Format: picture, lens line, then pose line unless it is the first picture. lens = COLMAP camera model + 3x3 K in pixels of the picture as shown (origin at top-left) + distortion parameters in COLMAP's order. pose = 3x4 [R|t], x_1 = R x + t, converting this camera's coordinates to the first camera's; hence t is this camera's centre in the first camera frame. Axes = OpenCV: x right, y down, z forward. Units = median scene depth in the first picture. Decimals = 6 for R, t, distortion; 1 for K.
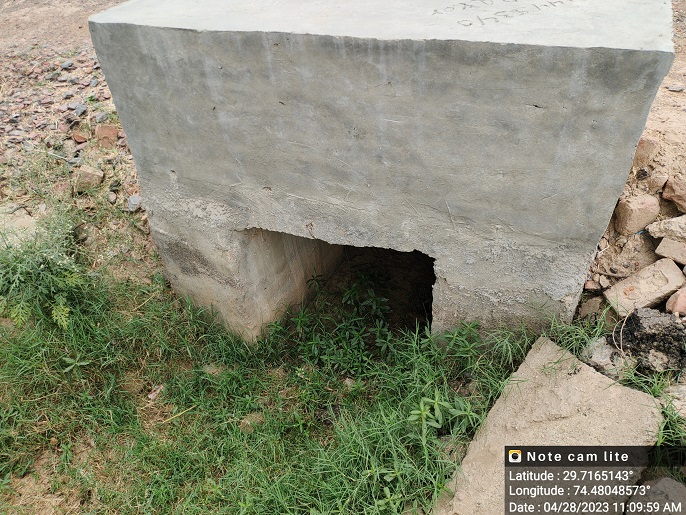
lens RADIAL K [[457.4, 0, 343.0], [0, 457.4, 257.5], [0, 0, 1]] dist [0.021956, -0.030427]
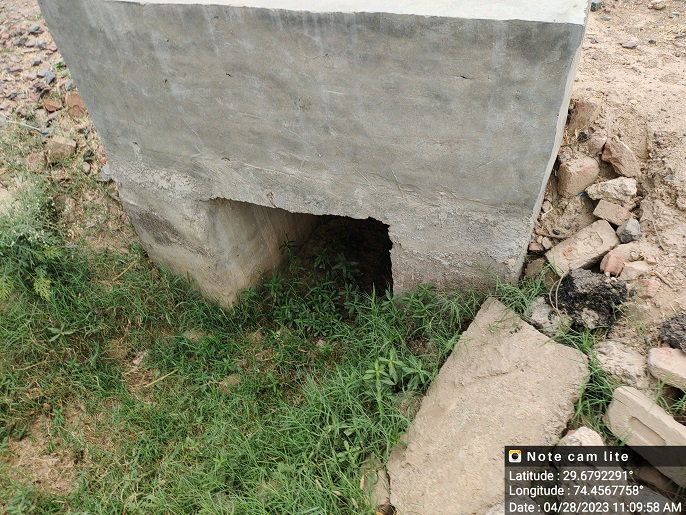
lens RADIAL K [[468.6, 0, 342.5], [0, 468.6, 254.3], [0, 0, 1]] dist [0.007134, -0.018709]
pose [[0.999450, -0.032319, -0.007491, 0.101178], [0.032849, 0.995652, 0.087172, -0.026217], [0.004641, -0.087370, 0.996165, -0.049197]]
